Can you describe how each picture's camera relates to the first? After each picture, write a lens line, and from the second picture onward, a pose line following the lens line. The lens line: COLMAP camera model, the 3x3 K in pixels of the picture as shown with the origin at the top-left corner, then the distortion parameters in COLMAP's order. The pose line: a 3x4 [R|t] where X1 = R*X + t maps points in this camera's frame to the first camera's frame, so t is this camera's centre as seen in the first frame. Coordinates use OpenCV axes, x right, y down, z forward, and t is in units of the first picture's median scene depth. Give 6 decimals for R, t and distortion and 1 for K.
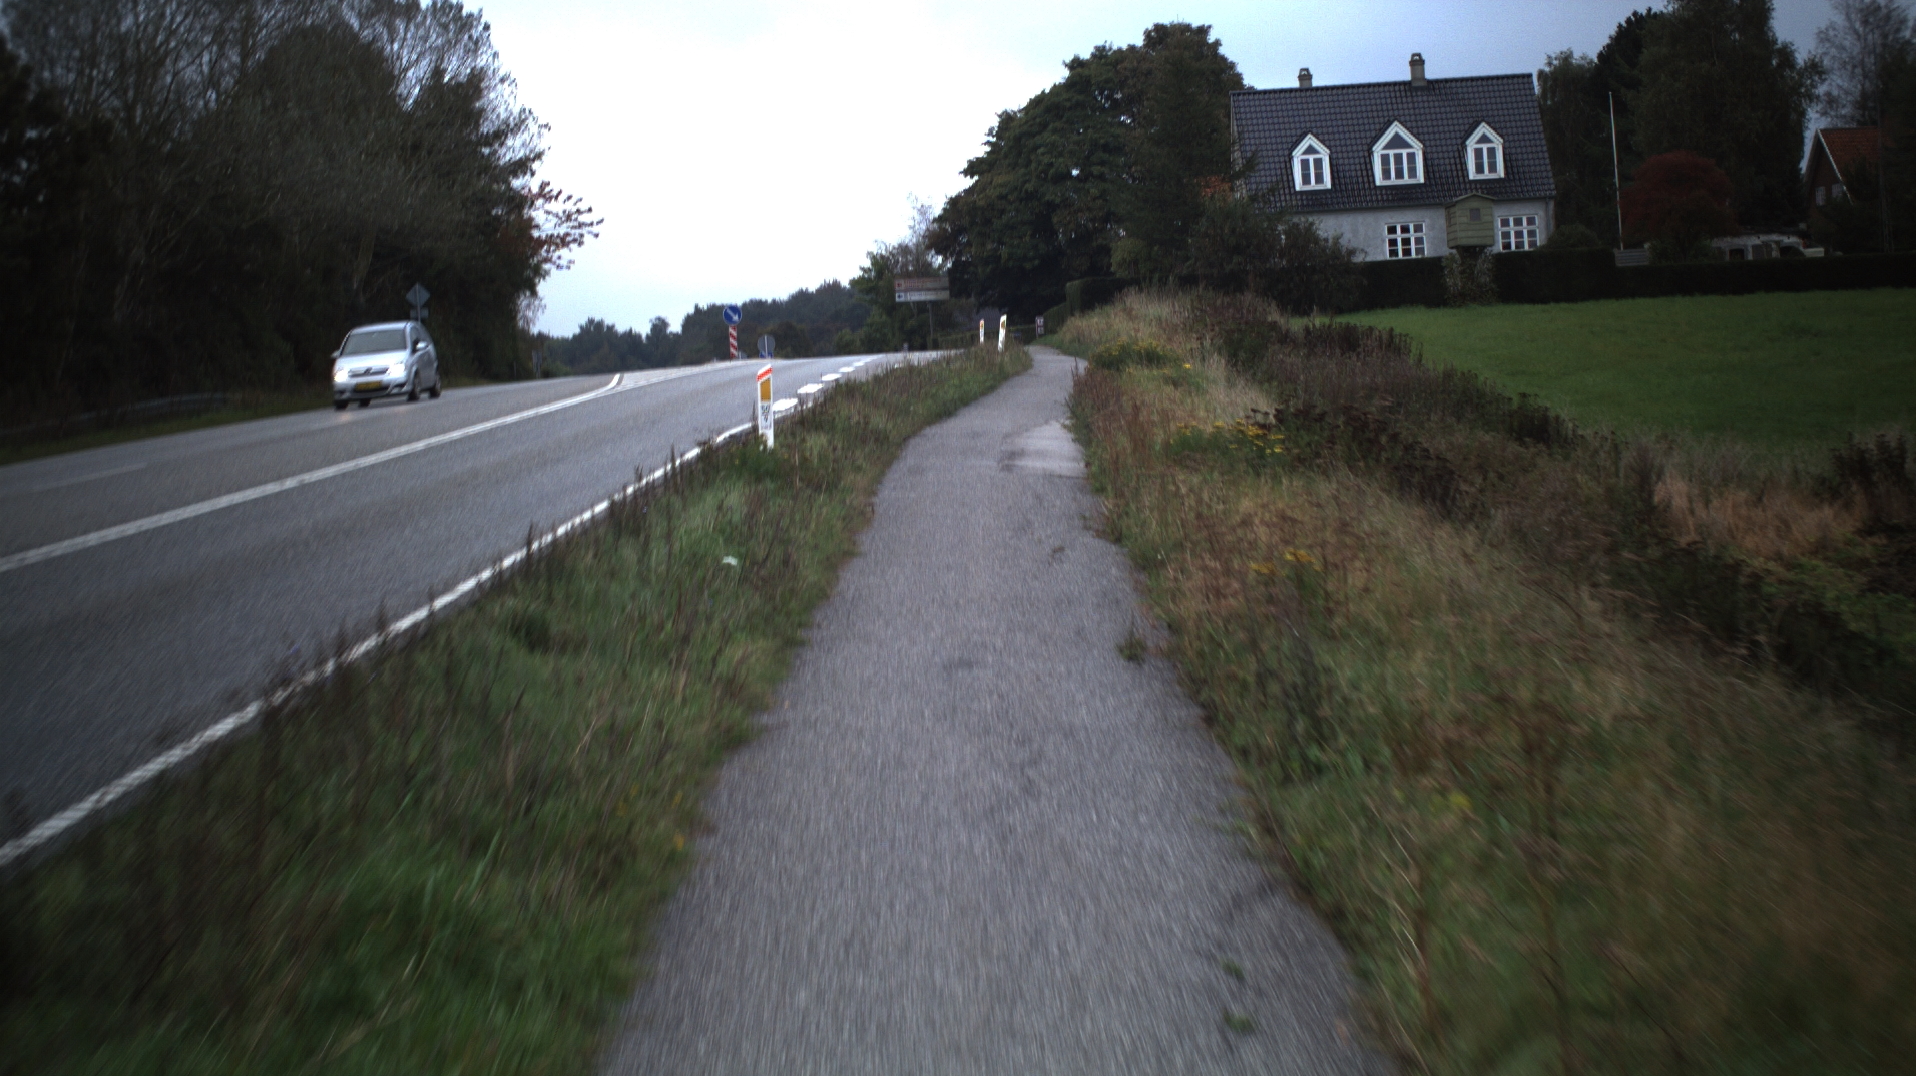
lens RADIAL K [[3172.5, 0, 958.0], [0, 3172.5, 538.0], [0, 0, 1]] dist [-0.224160, 0.160984]
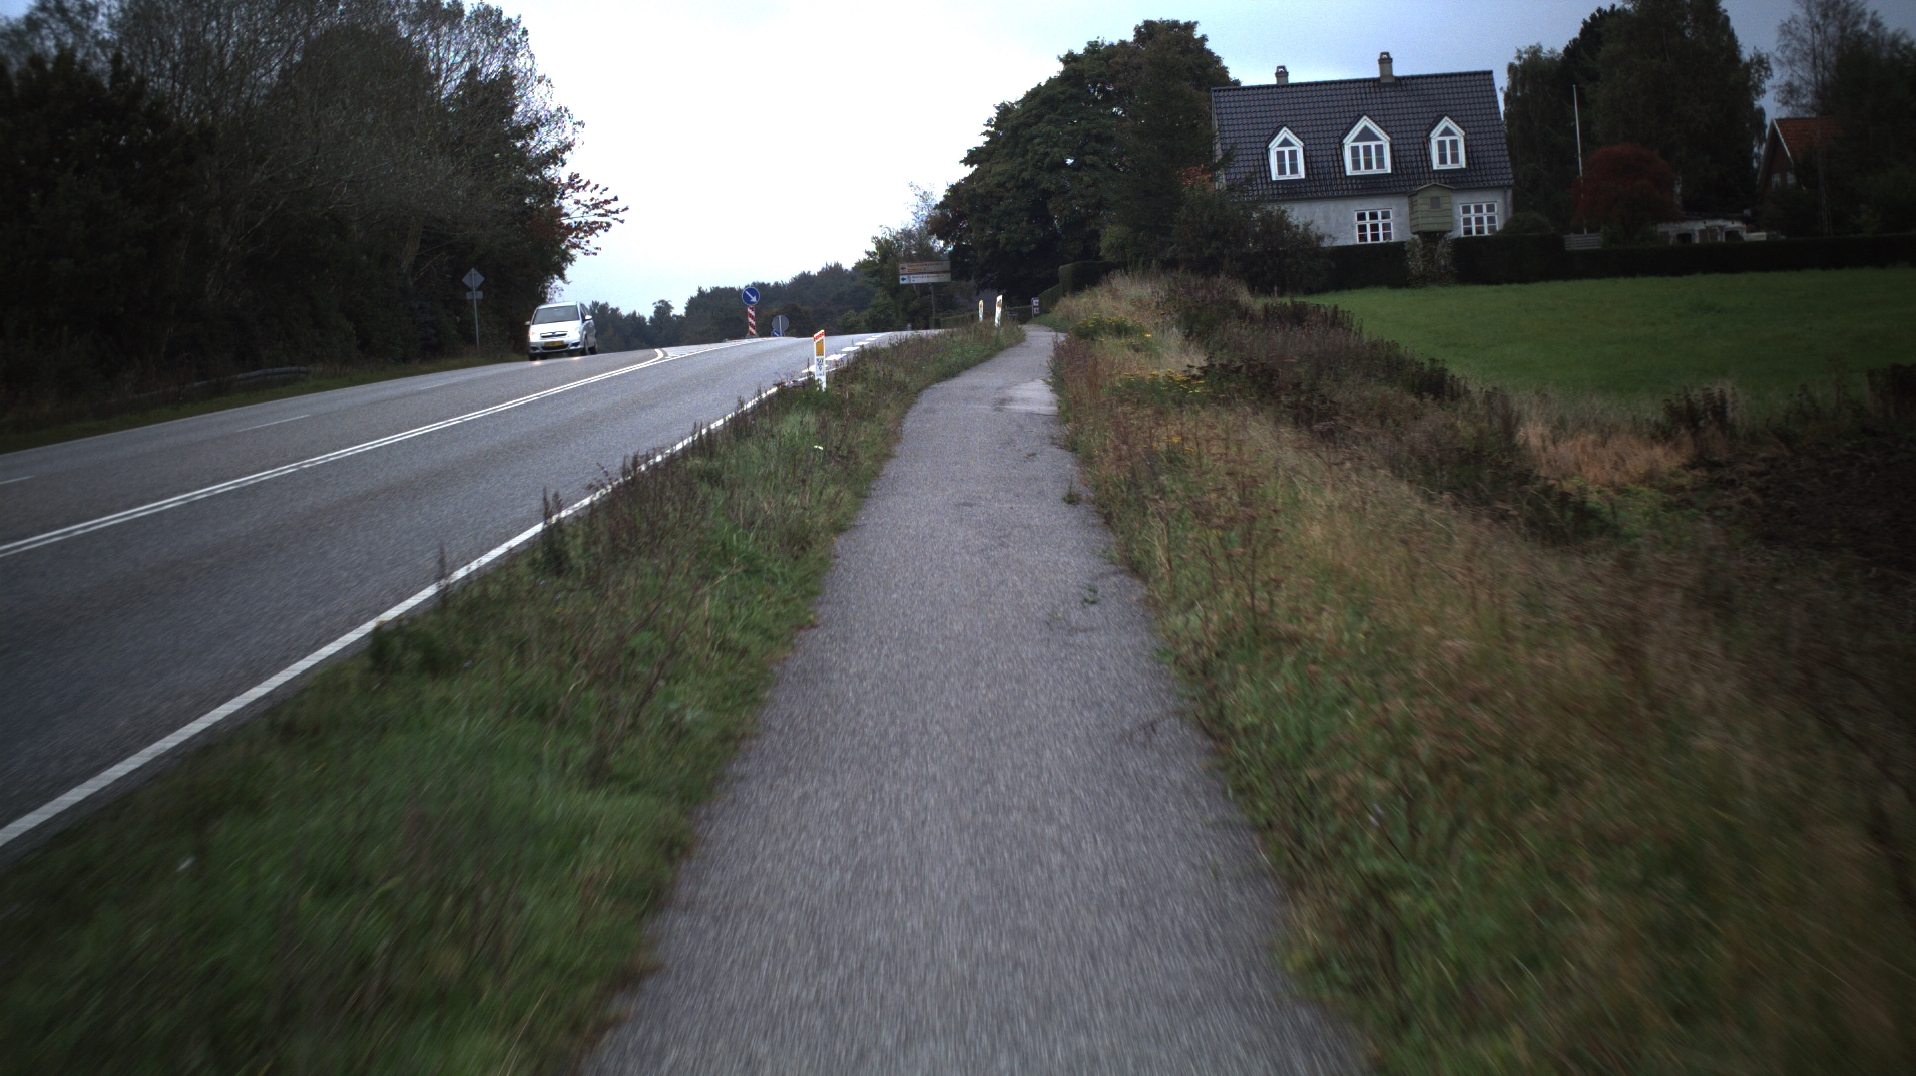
lens RADIAL K [[3172.5, 0, 958.0], [0, 3172.5, 538.0], [0, 0, 1]] dist [-0.224160, 0.160984]
pose [[0.999998, -0.001755, -0.000152, -0.000301], [0.001756, 0.999983, 0.005495, 0.005788], [0.000142, -0.005495, 0.999985, -0.076025]]
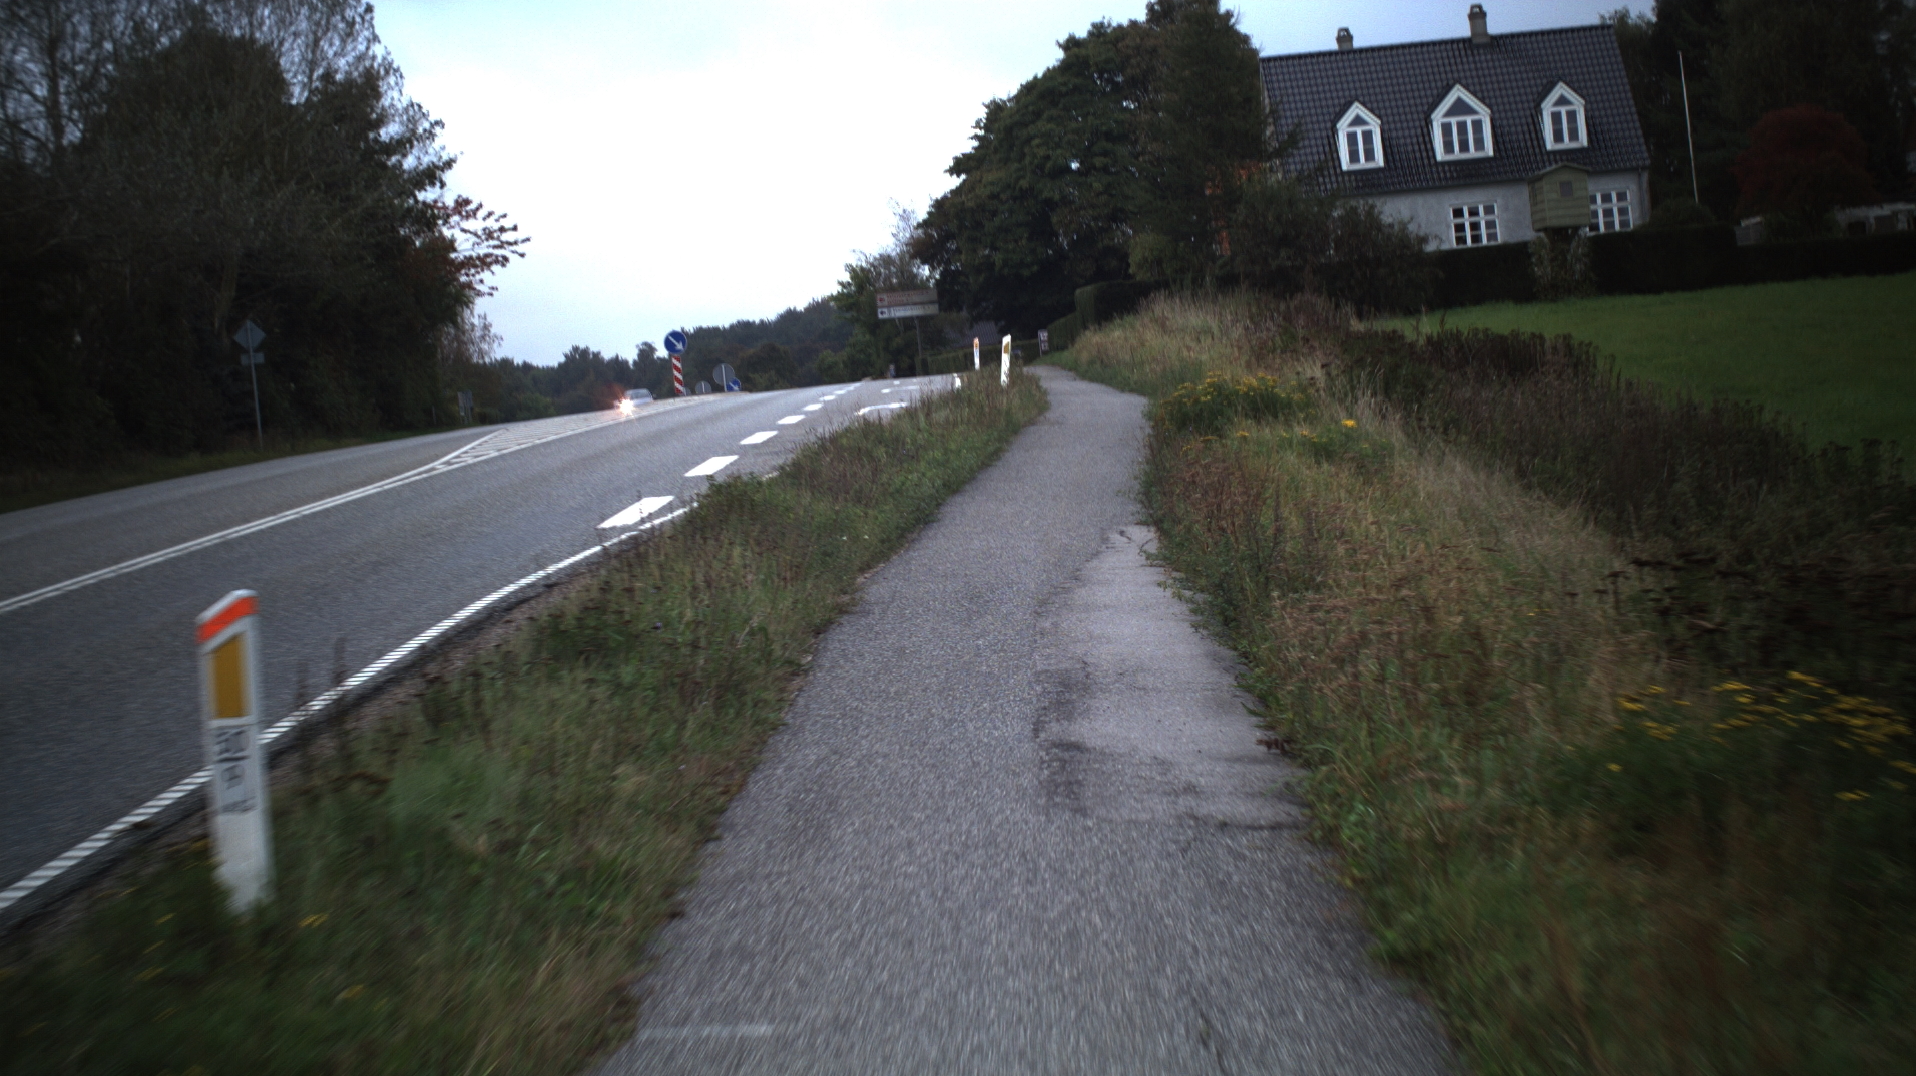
lens RADIAL K [[3172.5, 0, 958.0], [0, 3172.5, 538.0], [0, 0, 1]] dist [-0.224160, 0.160984]
pose [[0.999324, -0.036751, -0.000387, 0.001078], [0.036749, 0.999316, -0.004161, -0.011749], [0.000540, 0.004143, 0.999991, 0.151968]]
